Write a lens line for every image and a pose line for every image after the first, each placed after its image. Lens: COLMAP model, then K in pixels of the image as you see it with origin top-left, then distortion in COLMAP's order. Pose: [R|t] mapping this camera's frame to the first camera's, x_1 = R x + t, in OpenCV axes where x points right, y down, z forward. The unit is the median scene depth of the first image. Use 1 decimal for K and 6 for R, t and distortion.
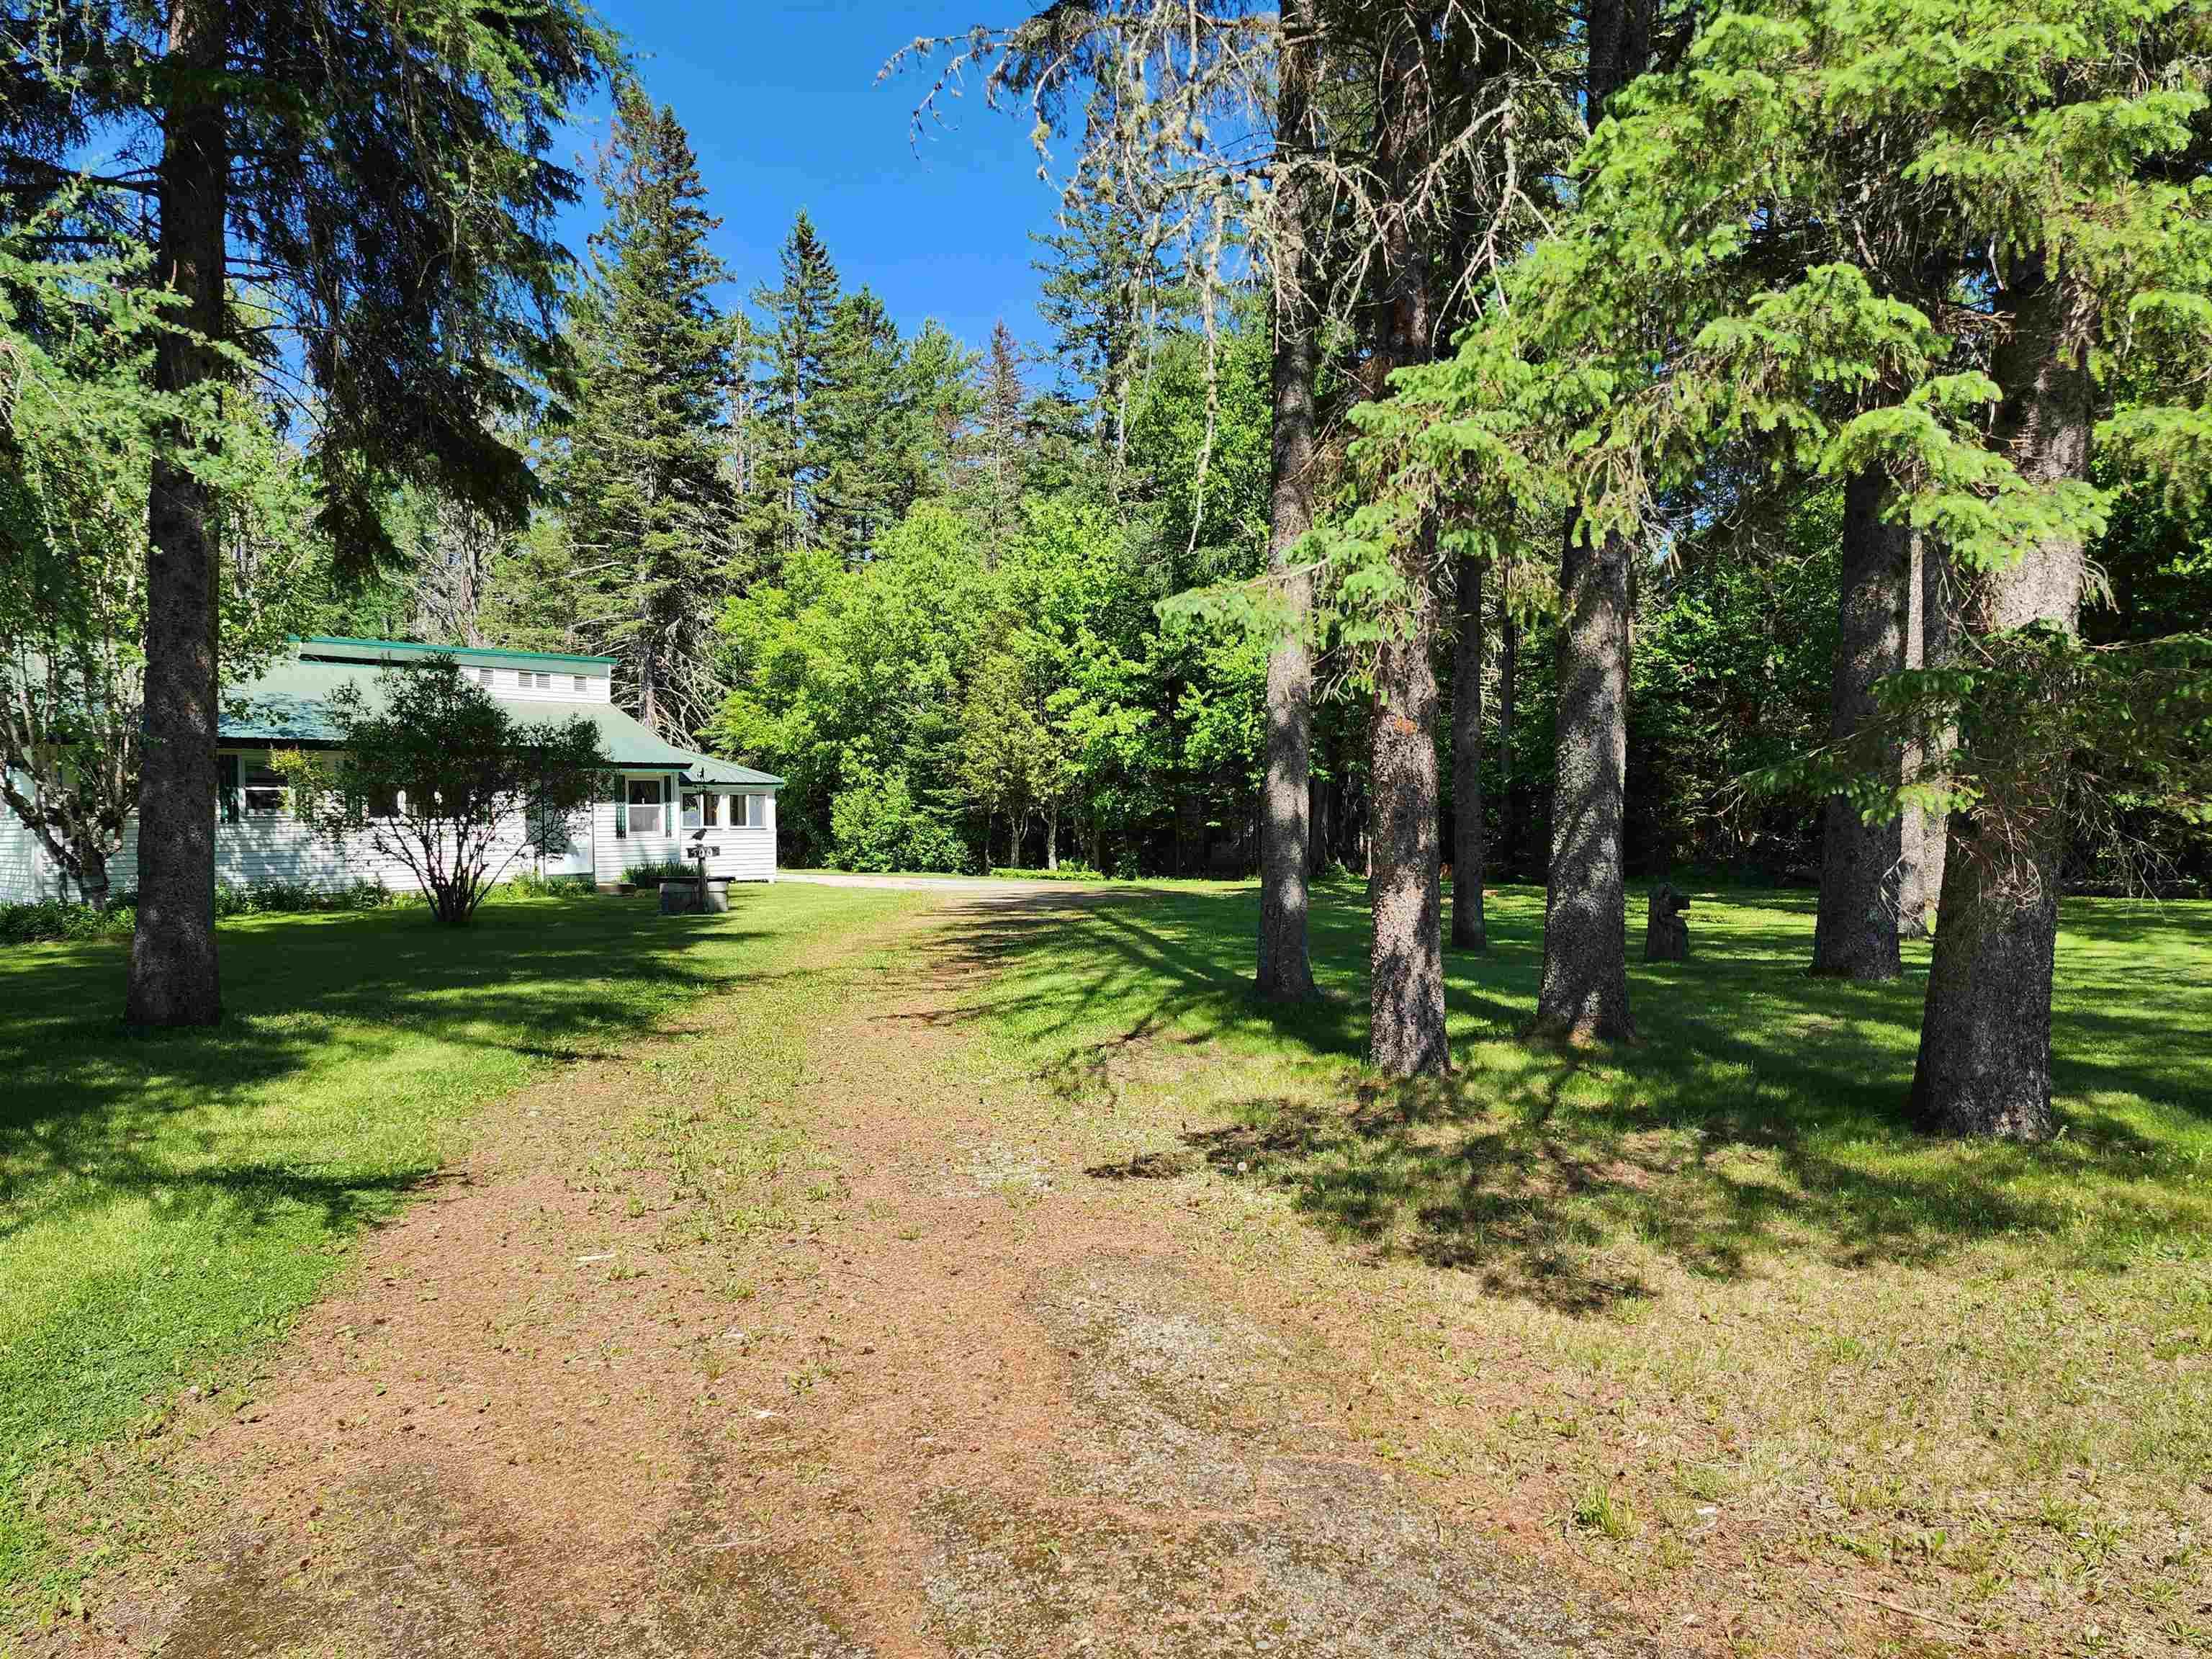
lens RADIAL K [[1473.6, 0, 1124.3], [0, 1473.6, 848.0], [0, 0, 1]] dist [0.076174, -0.058687]
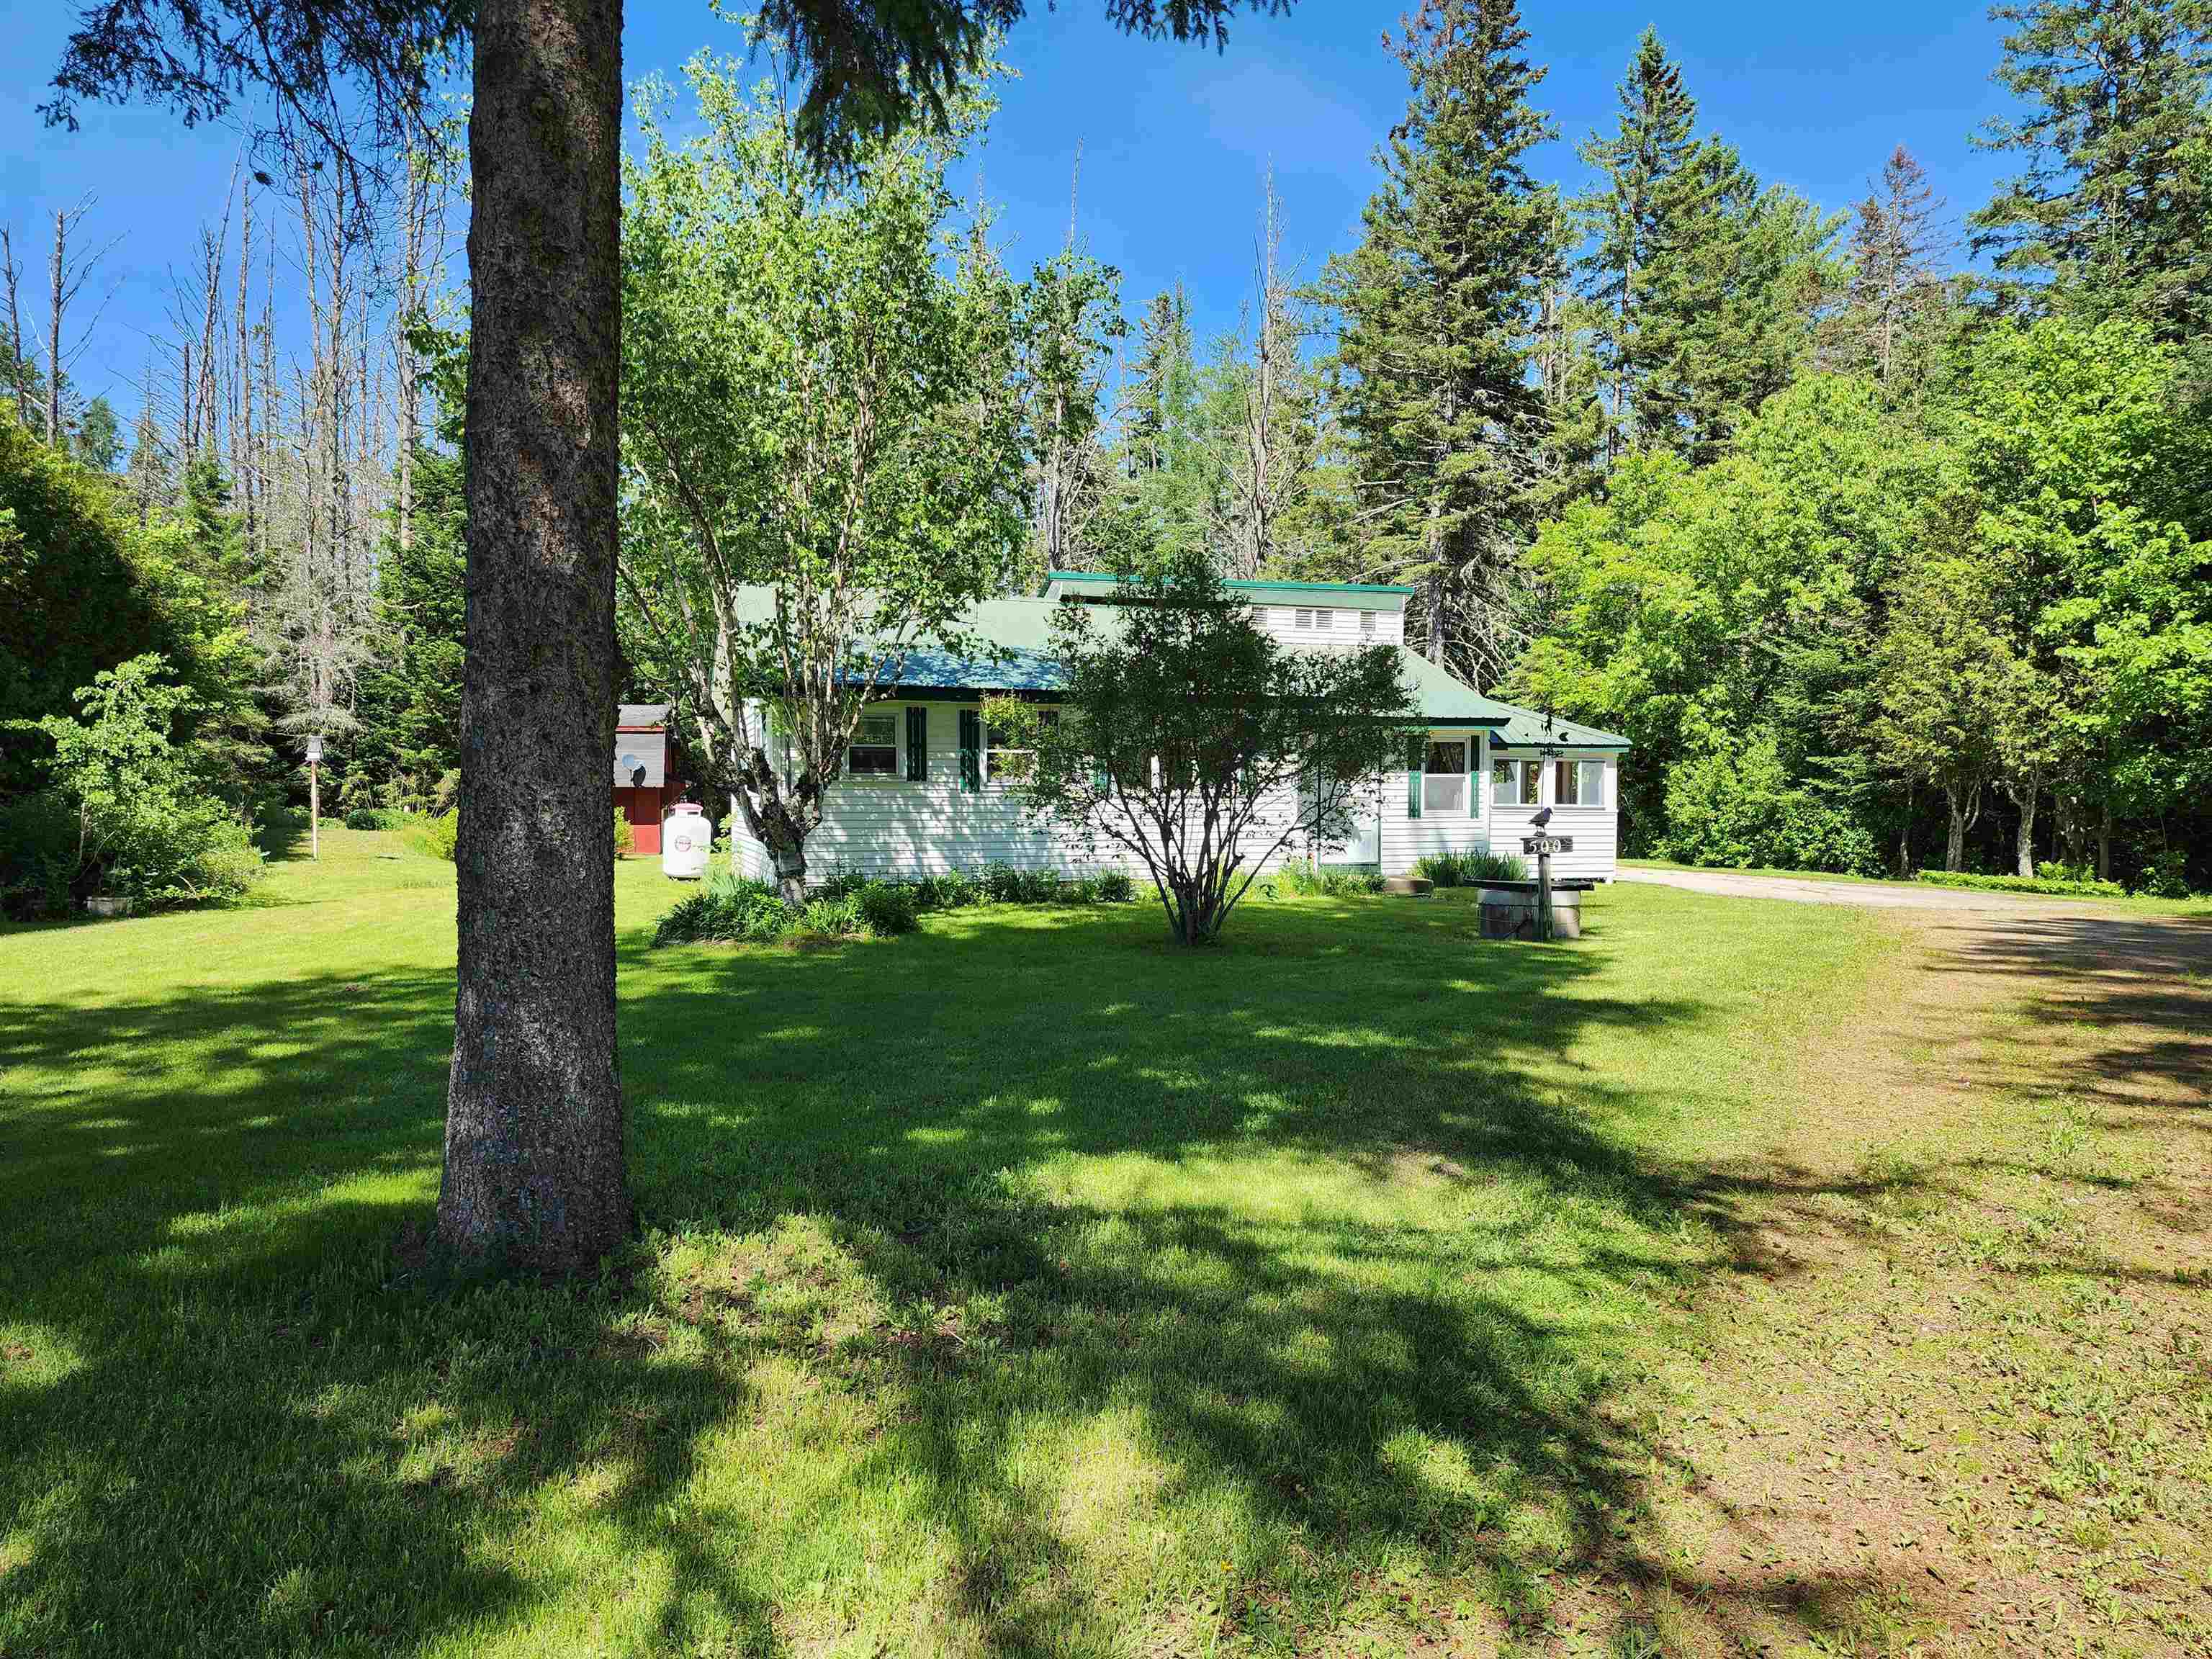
lens RADIAL K [[1473.6, 0, 1135.6], [0, 1473.6, 828.2], [0, 0, 1]] dist [0.076174, -0.058687]
pose [[0.878535, 0.021760, -0.477182, -0.105998], [-0.020602, 0.999758, 0.007658, -0.004531], [0.477234, 0.003103, 0.878771, 0.275760]]
